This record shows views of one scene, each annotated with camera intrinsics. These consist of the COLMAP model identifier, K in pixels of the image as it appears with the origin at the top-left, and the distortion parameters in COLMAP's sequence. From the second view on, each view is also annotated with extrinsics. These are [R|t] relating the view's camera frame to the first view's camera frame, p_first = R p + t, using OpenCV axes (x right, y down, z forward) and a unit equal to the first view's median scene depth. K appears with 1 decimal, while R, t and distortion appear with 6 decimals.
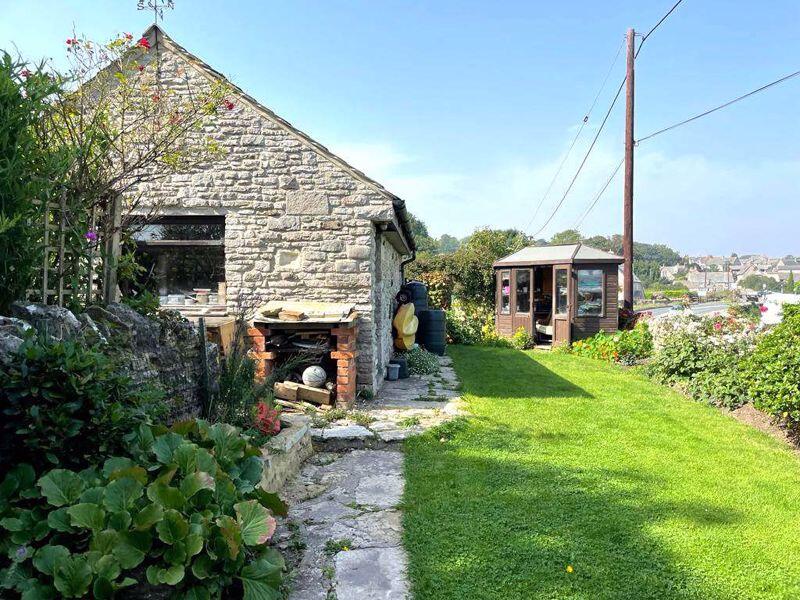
lens RADIAL K [[626.6, 0, 400.0], [0, 626.6, 300.0], [0, 0, 1]] dist [0.059674, 0.000502]
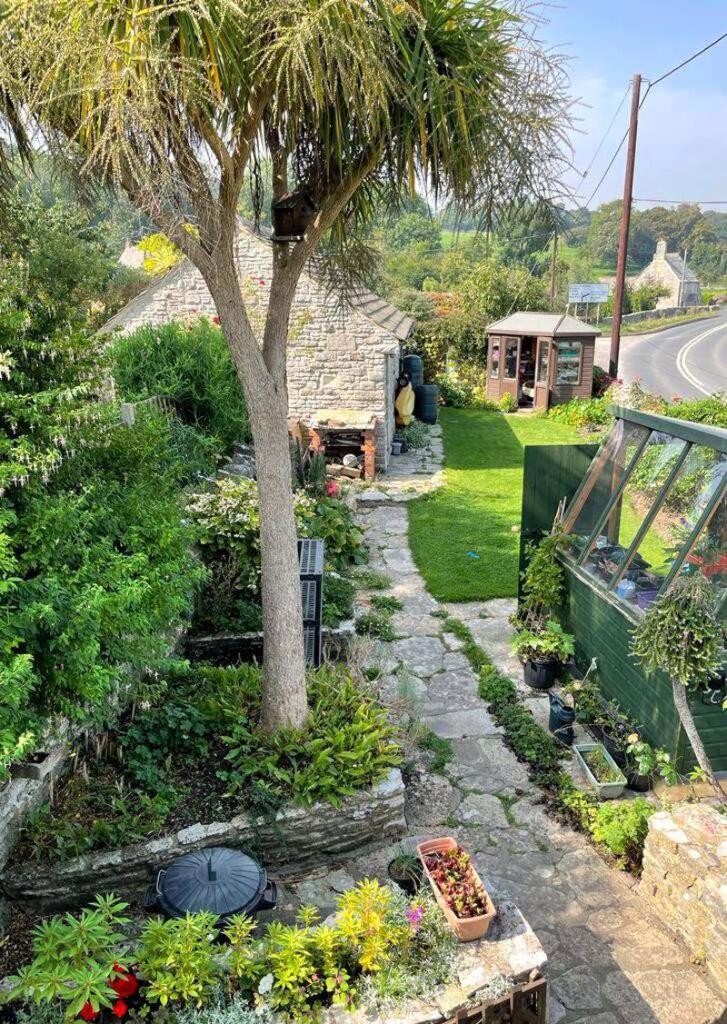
lens RADIAL K [[773.8, 0, 363.5], [0, 773.8, 512.0], [0, 0, 1]] dist [0.107449, -0.148274]
pose [[0.999462, 0.002437, -0.032712, -0.034174], [0.006141, 0.965704, 0.259574, -0.242451], [0.032223, -0.259635, 0.965169, -0.863270]]
